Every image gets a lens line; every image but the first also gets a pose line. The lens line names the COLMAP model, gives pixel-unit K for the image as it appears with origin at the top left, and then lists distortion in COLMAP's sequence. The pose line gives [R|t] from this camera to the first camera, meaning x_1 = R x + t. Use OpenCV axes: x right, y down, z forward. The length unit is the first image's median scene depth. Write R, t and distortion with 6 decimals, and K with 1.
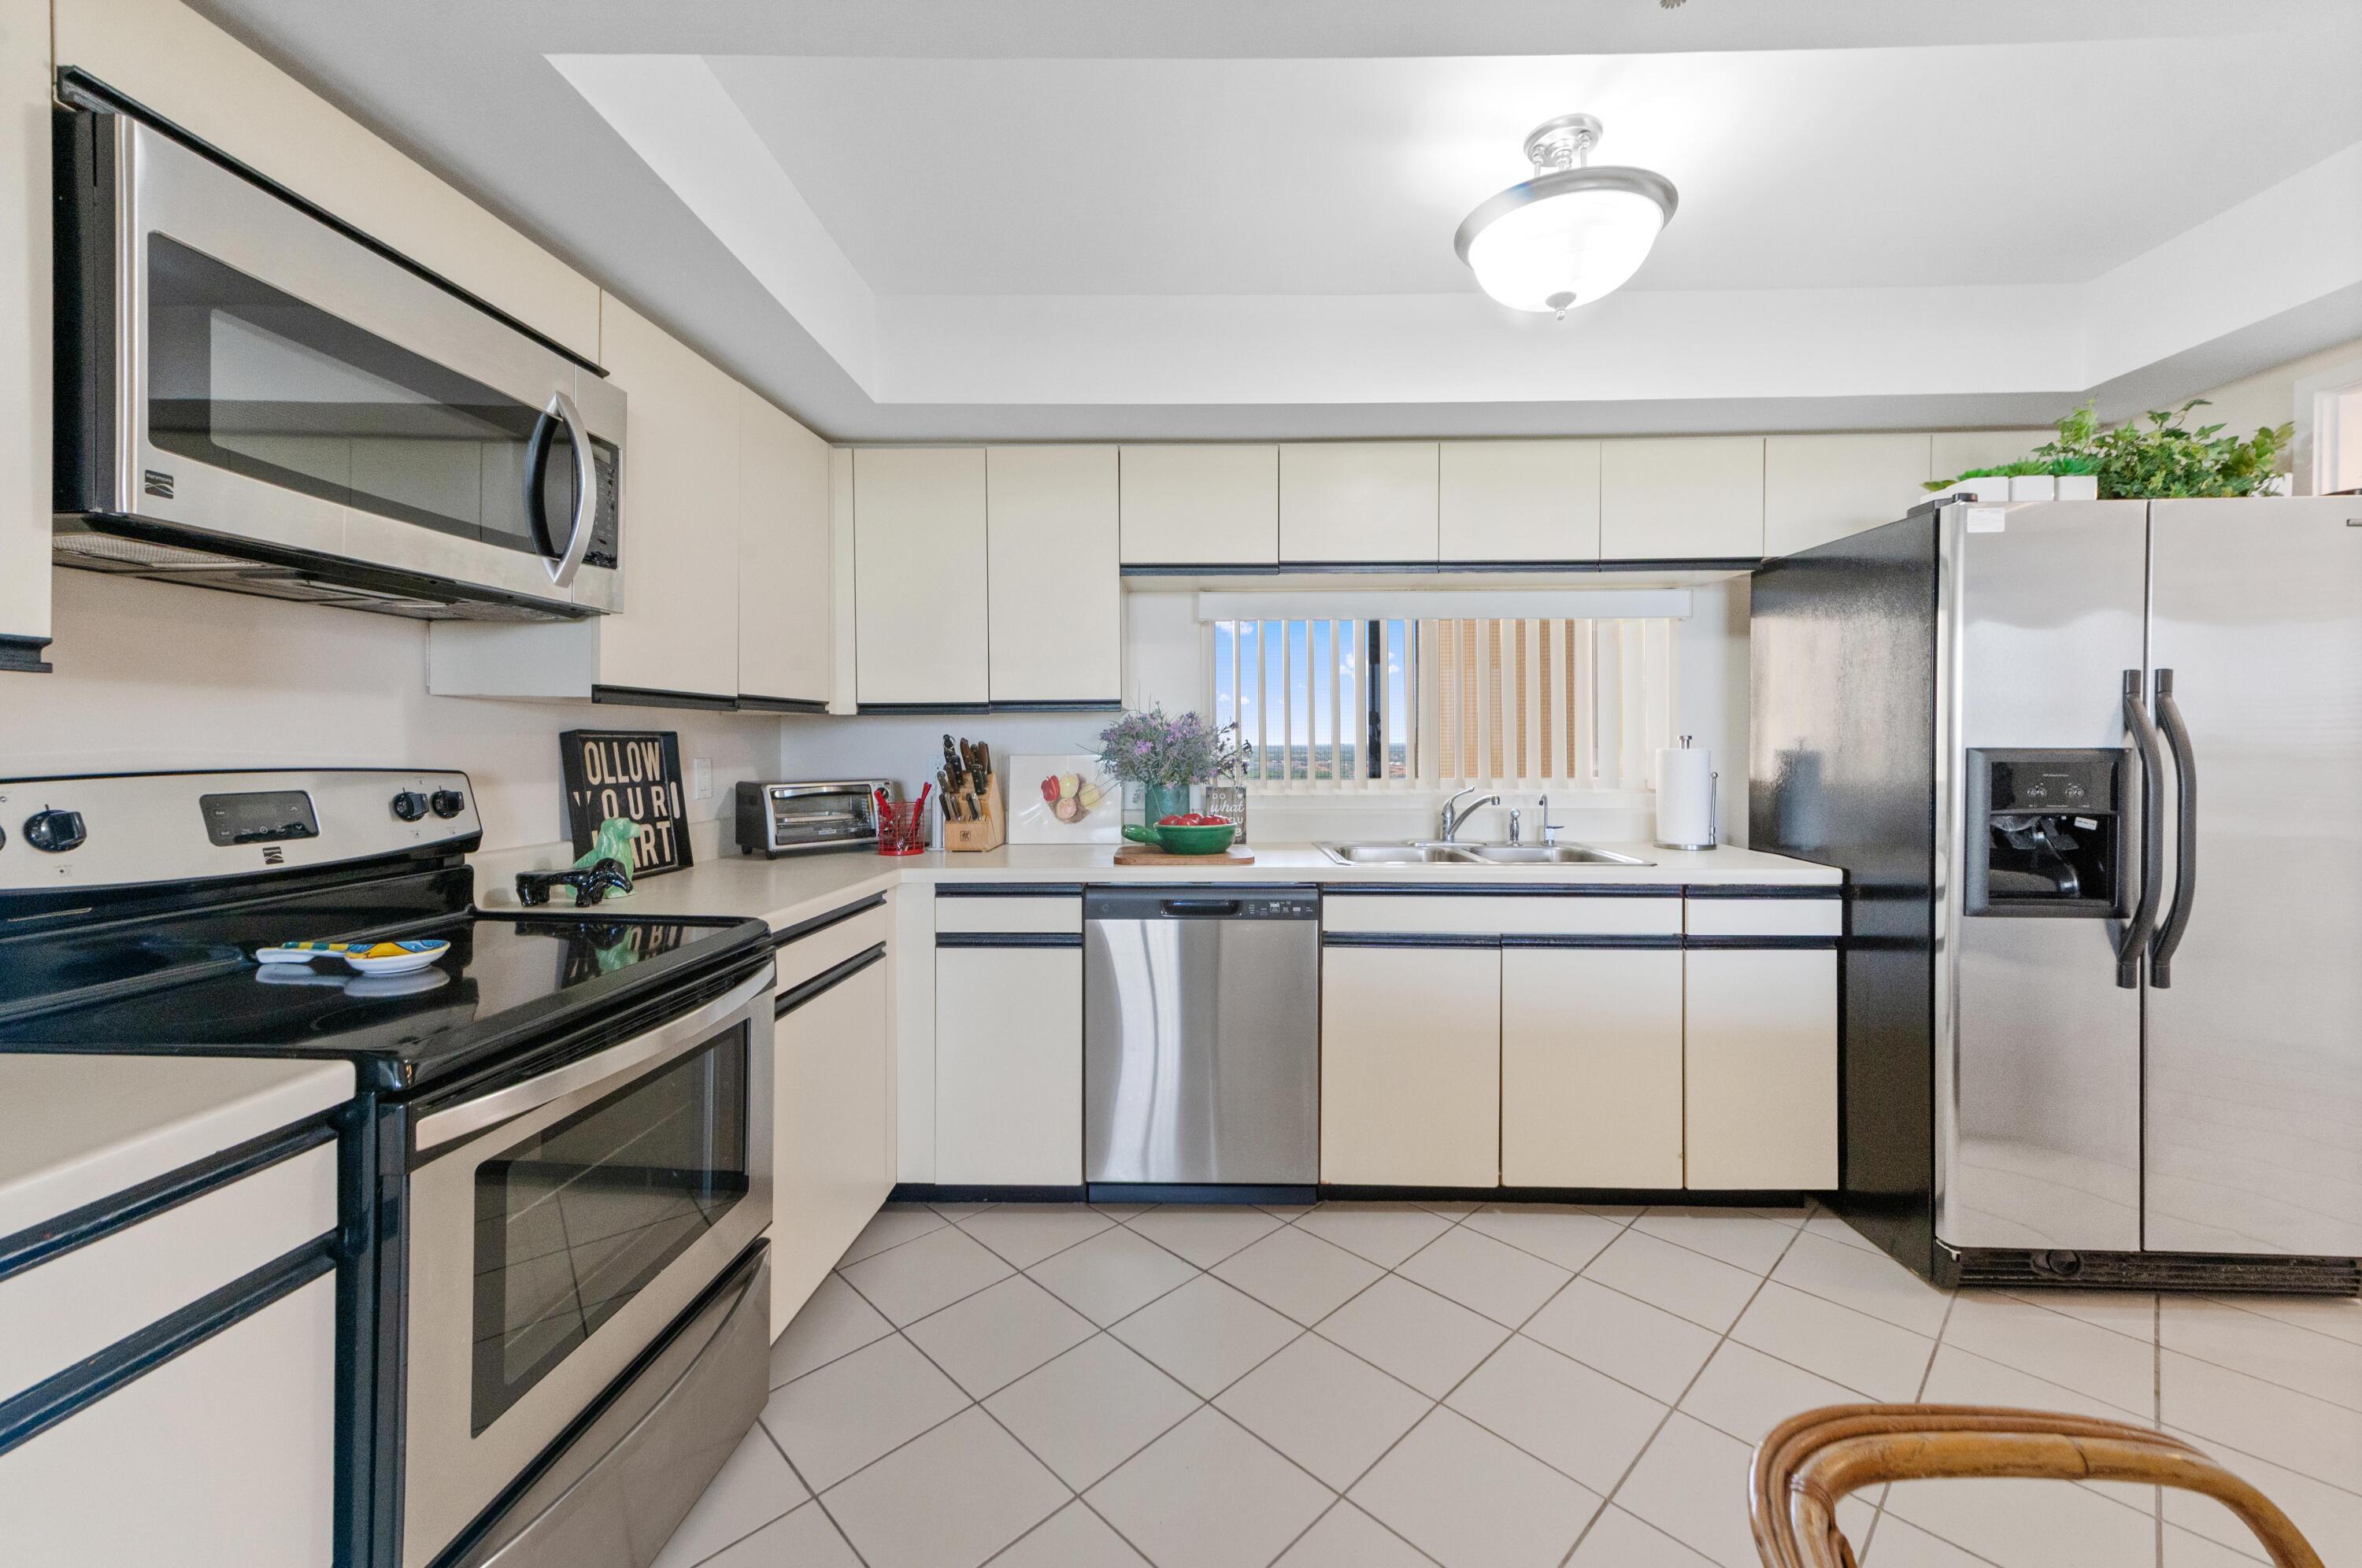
lens RADIAL K [[941.7, 0, 1181.9], [0, 941.7, 757.3], [0, 0, 1]] dist [0.000189, -0.000006]
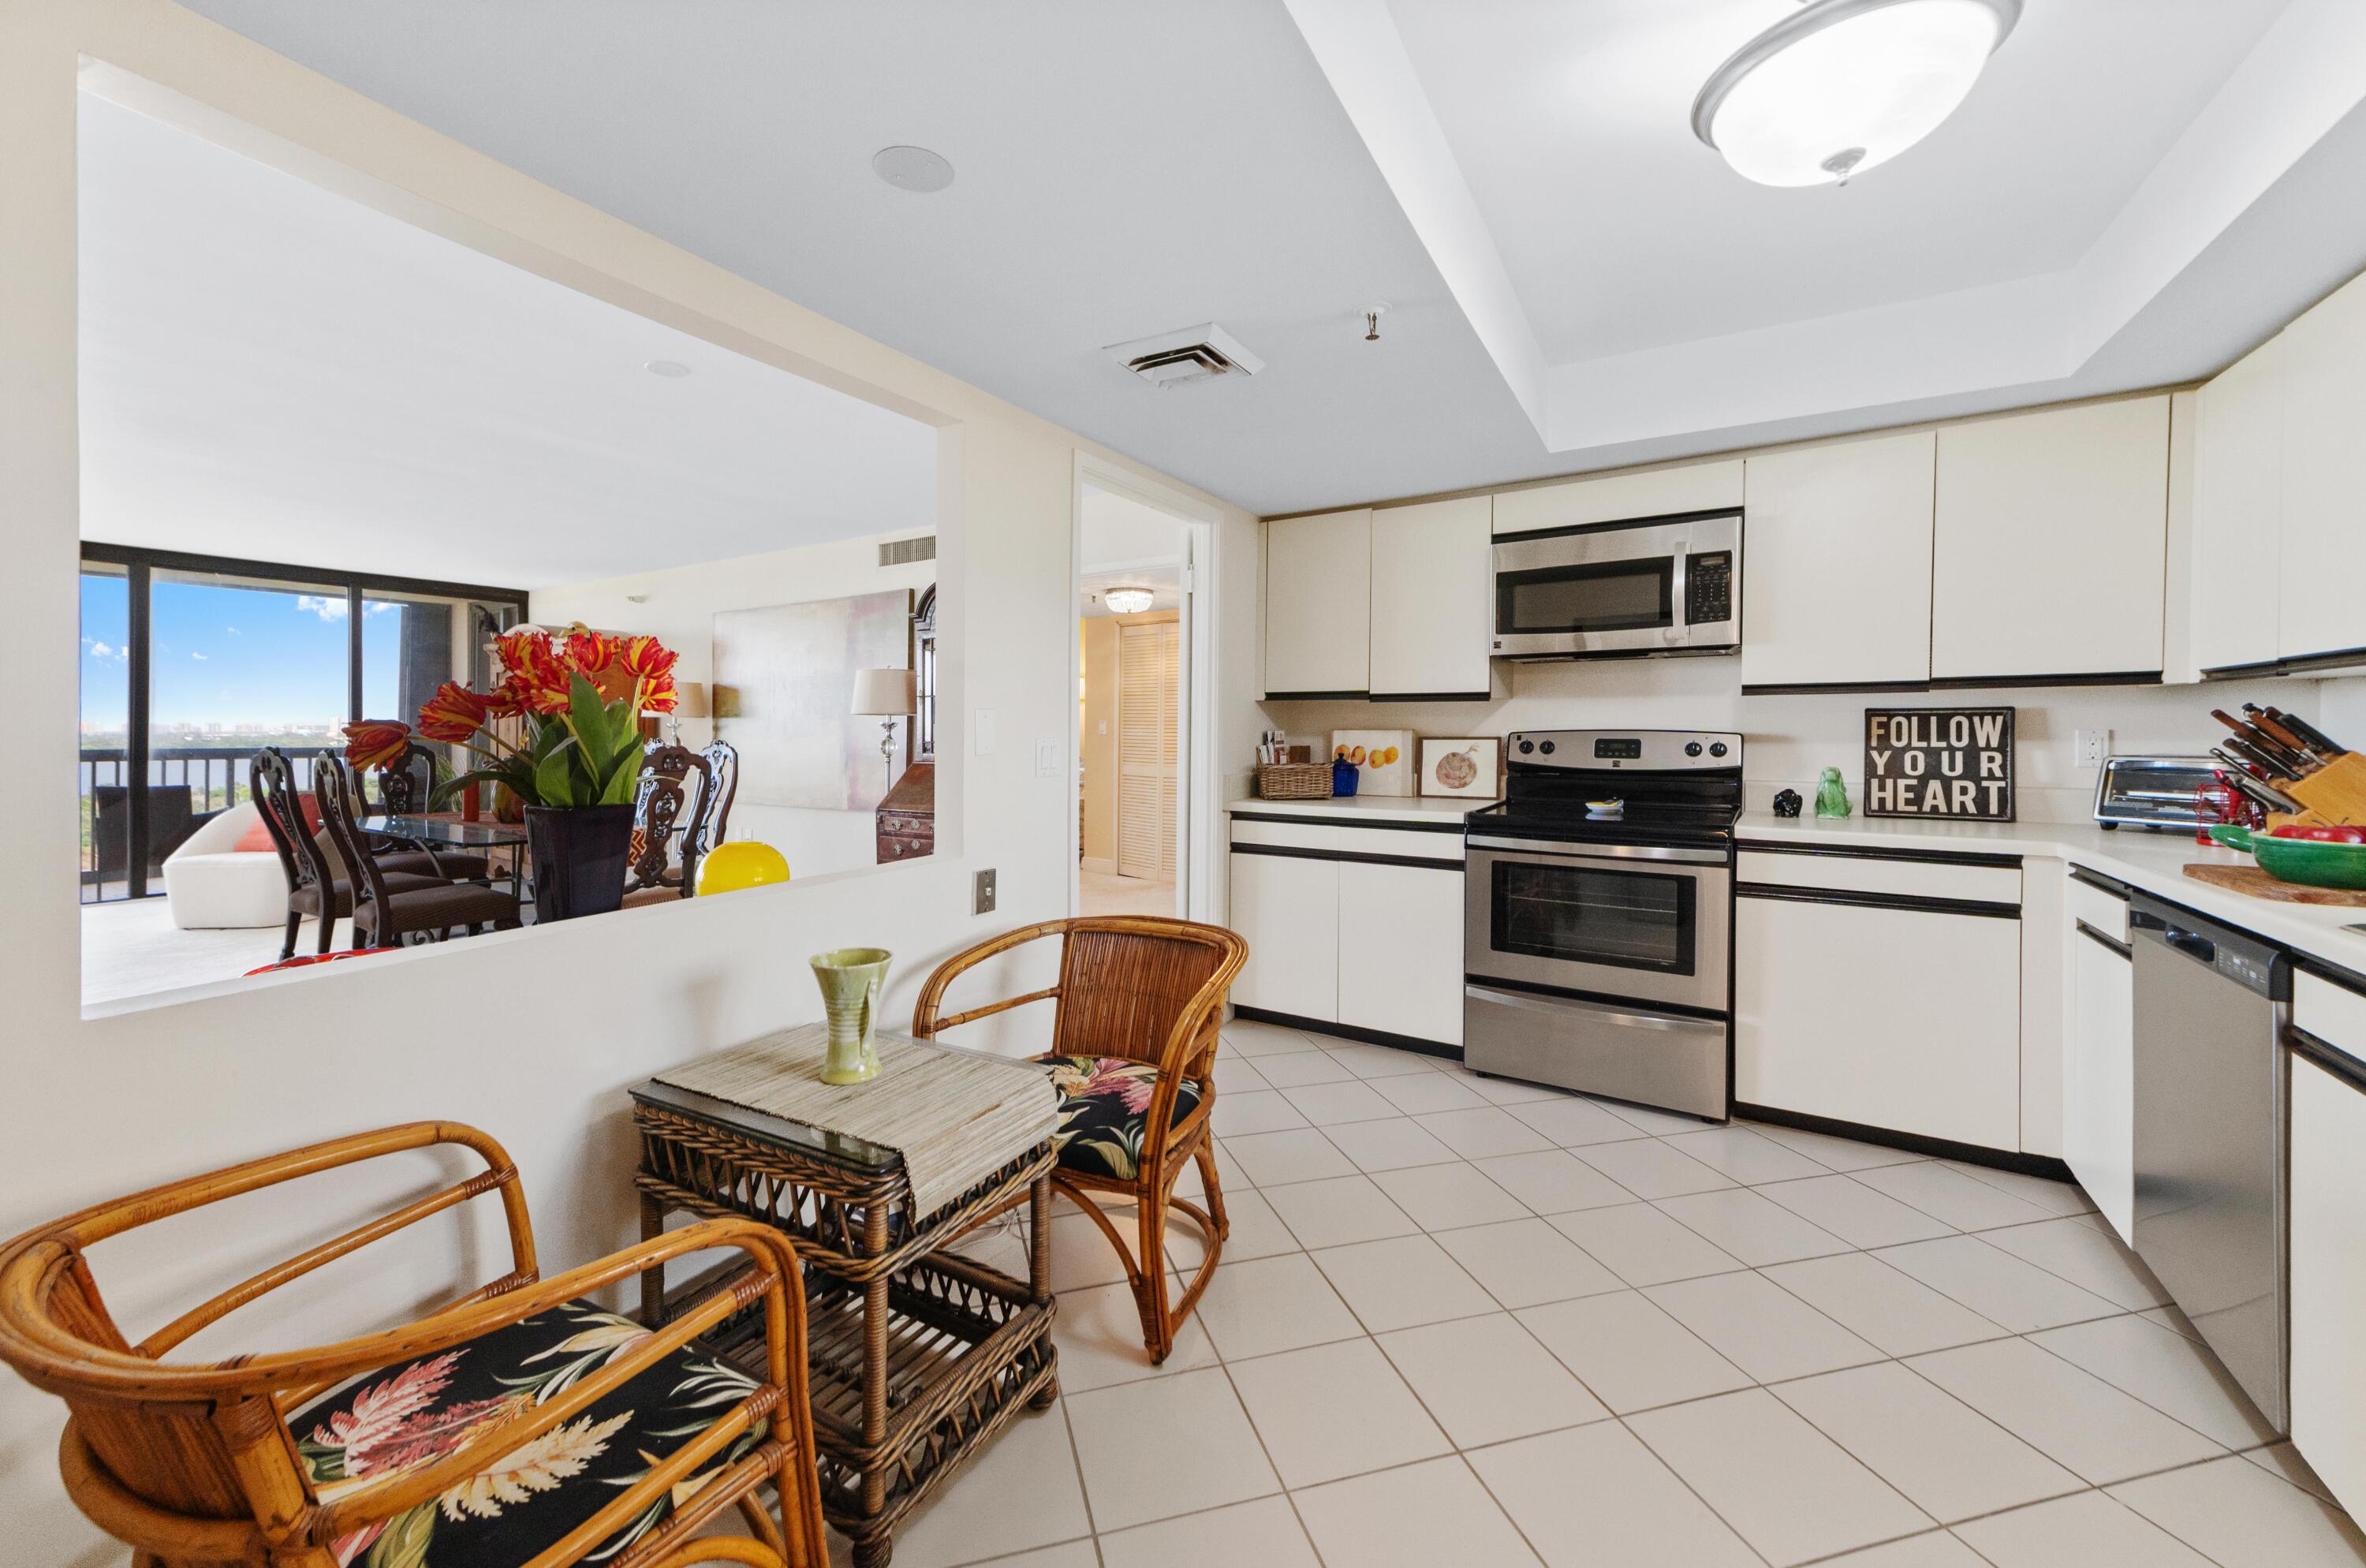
lens RADIAL K [[991.7, 0, 1181.7], [0, 991.7, 722.3], [0, 0, 1]] dist [0.000032, 0.000005]
pose [[-0.485128, 0.001127, -0.874442, 1.116931], [-0.006427, 0.999968, 0.004855, -0.007572], [0.874419, 0.007976, -0.485105, 0.729046]]
